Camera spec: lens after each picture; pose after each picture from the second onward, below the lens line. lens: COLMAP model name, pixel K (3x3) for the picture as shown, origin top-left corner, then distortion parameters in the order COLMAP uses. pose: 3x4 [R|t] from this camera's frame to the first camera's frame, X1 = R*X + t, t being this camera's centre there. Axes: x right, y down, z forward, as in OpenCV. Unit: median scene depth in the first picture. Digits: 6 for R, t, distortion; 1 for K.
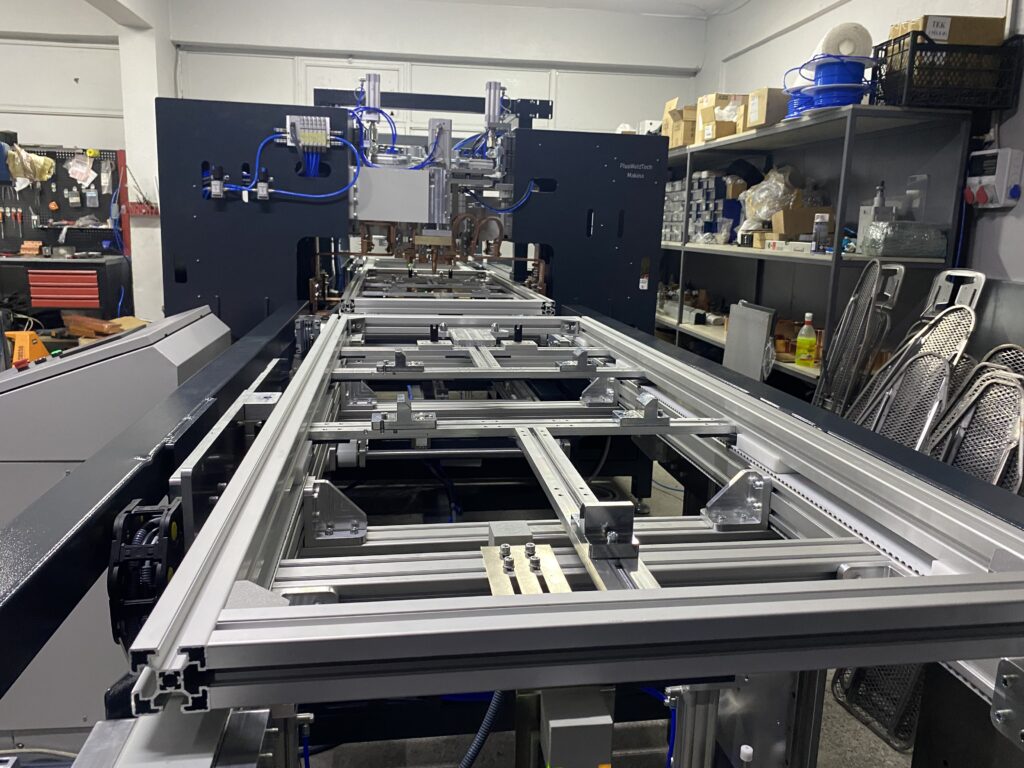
lens RADIAL K [[785.1, 0, 505.0], [0, 785.1, 380.3], [0, 0, 1]] dist [0.016218, -0.024836]
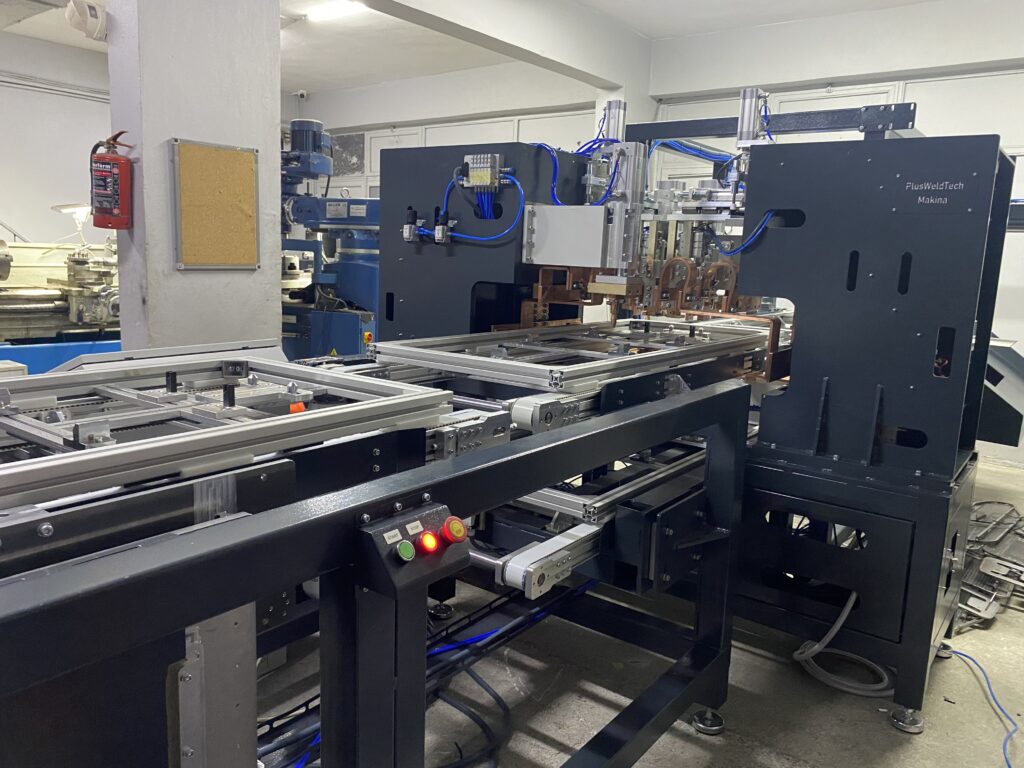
lens RADIAL K [[785.1, 0, 494.0], [0, 785.1, 387.1], [0, 0, 1]] dist [0.016218, -0.024836]
pose [[0.697543, 0.116263, -0.707048, 0.393371], [-0.155883, 0.987738, 0.008631, -0.057732], [0.699382, 0.104196, 0.707113, 0.309333]]
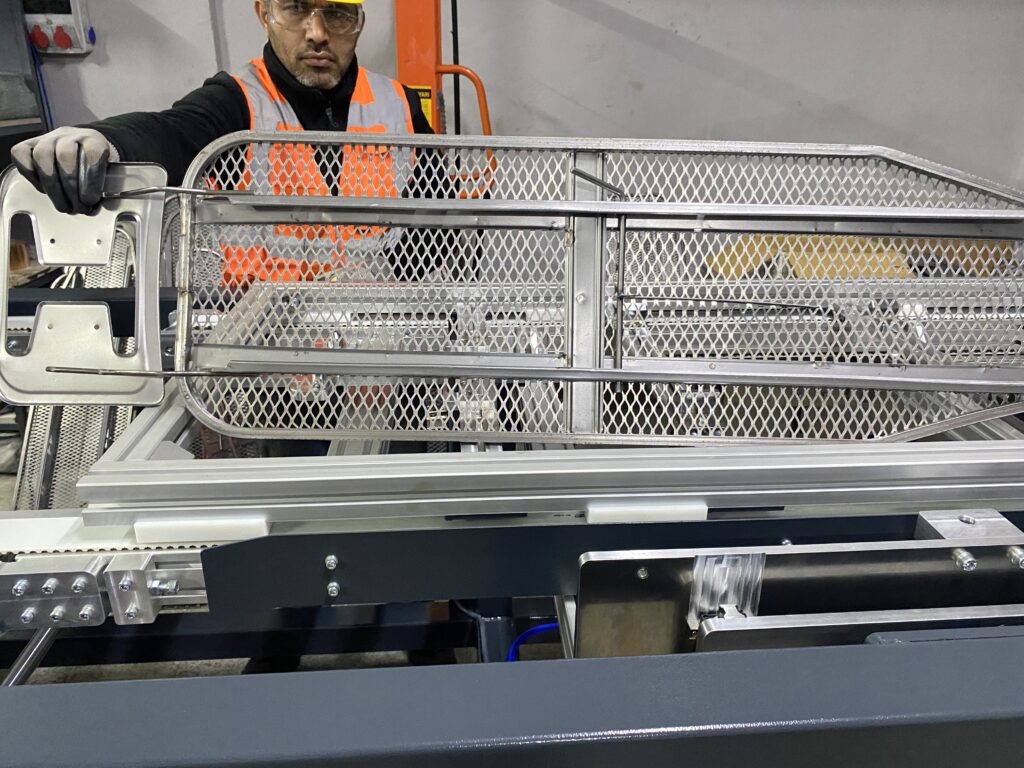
lens RADIAL K [[785.1, 0, 516.0], [0, 785.1, 386.0], [0, 0, 1]] dist [0.016218, -0.024836]
pose [[0.053647, -0.394855, 0.917176, -0.305633], [0.183728, 0.906721, 0.379607, -0.124309], [-0.981512, 0.148146, 0.121189, 0.458568]]
